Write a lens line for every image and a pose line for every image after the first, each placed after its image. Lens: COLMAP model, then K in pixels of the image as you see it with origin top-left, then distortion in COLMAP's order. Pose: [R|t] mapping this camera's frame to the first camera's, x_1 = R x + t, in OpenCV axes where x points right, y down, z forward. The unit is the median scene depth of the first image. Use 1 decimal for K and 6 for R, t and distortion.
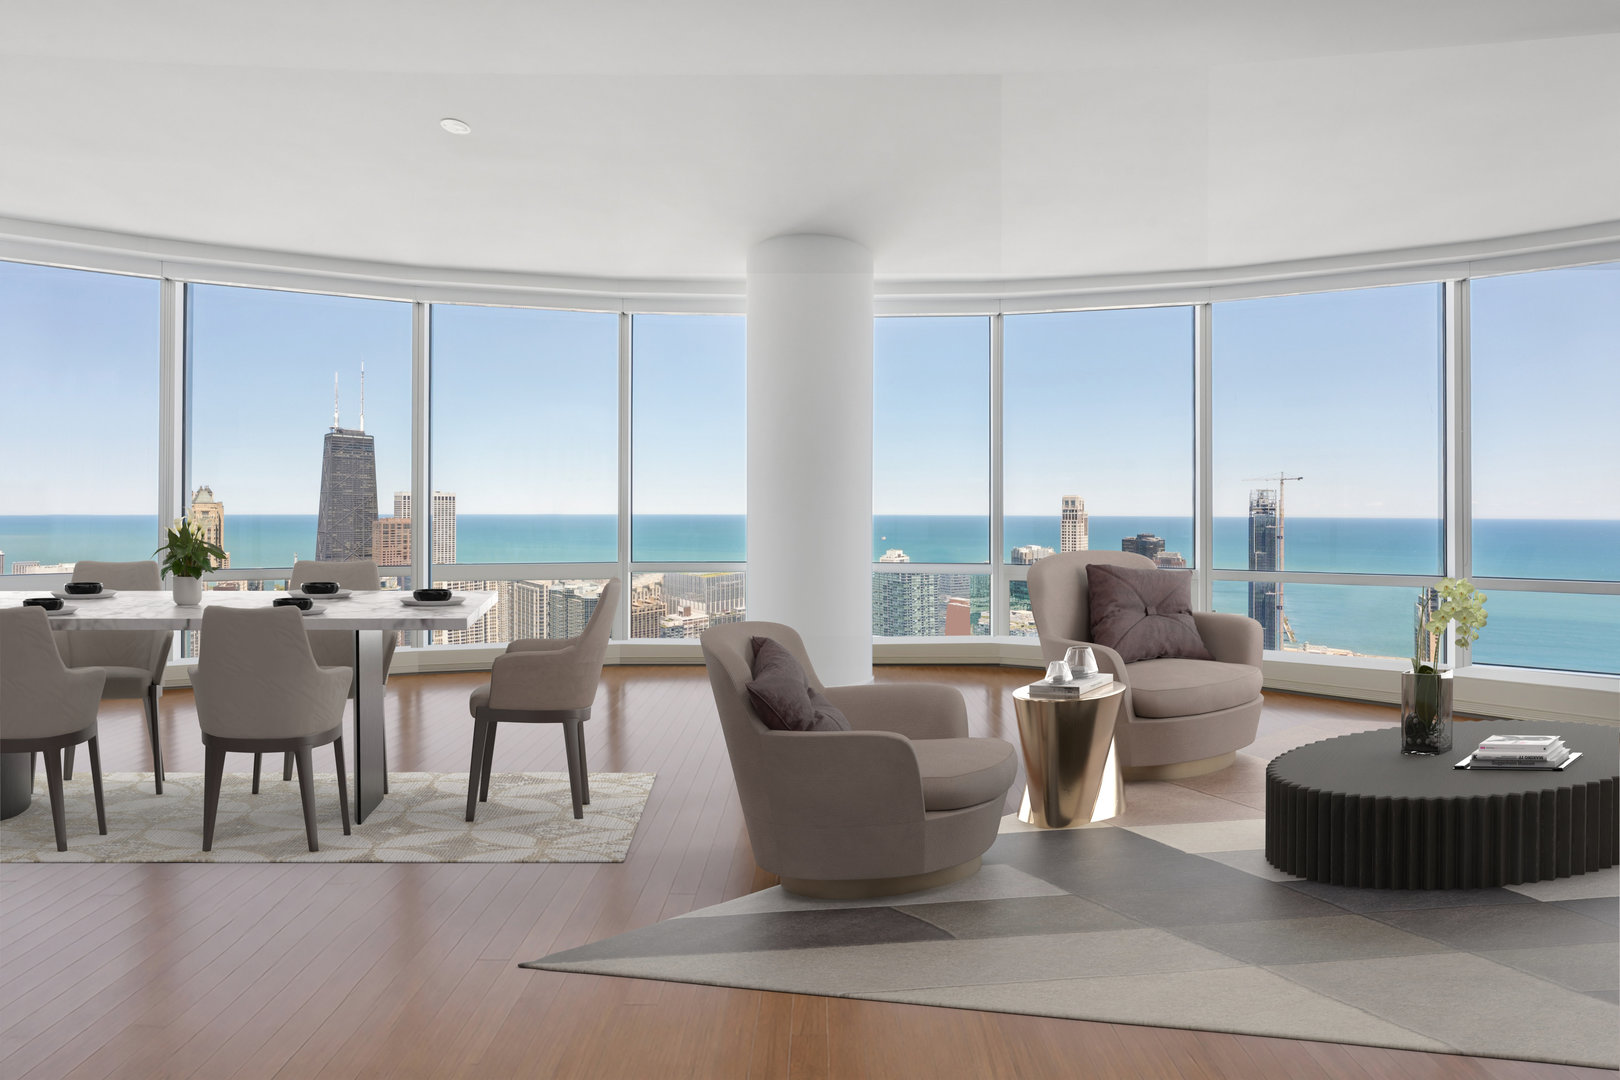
lens RADIAL K [[642.5, 0, 806.0], [0, 642.5, 511.4], [0, 0, 1]] dist [-0.001522, -0.000325]
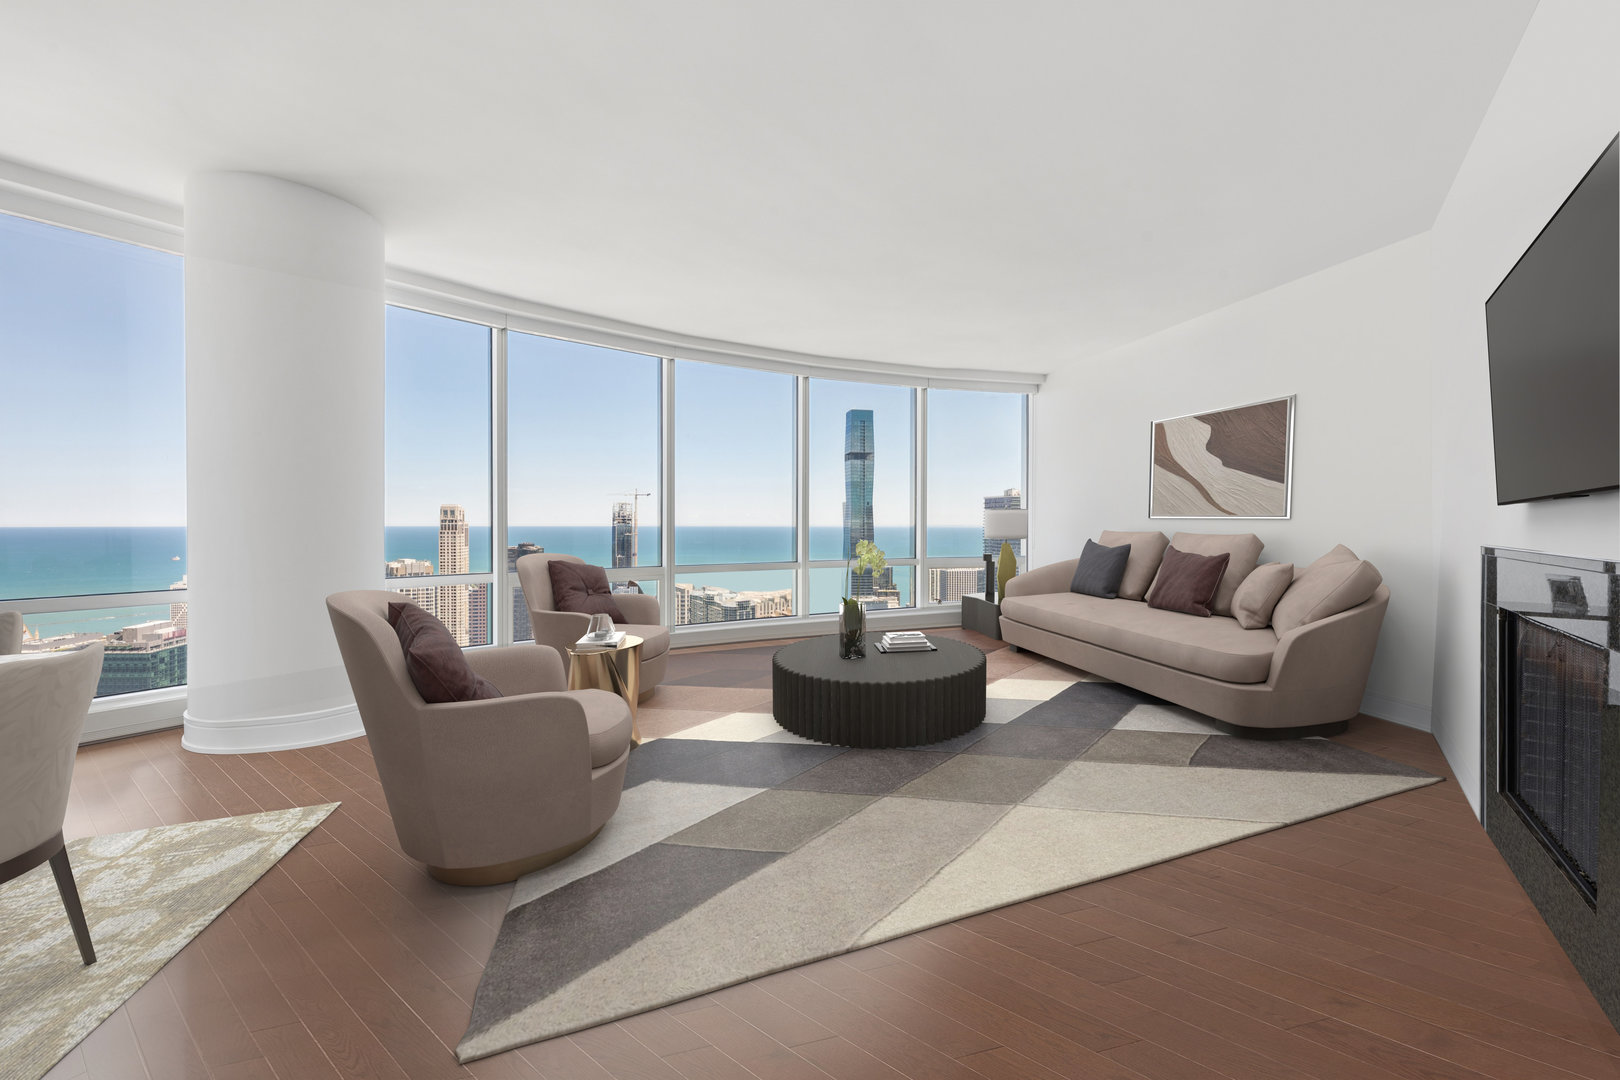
lens RADIAL K [[642.5, 0, 802.2], [0, 642.5, 525.9], [0, 0, 1]] dist [-0.001522, -0.000325]
pose [[0.633407, -0.006090, 0.773795, -0.218265], [0.000281, 0.999971, 0.007640, -0.001109], [-0.773818, -0.004622, 0.633391, -0.014323]]
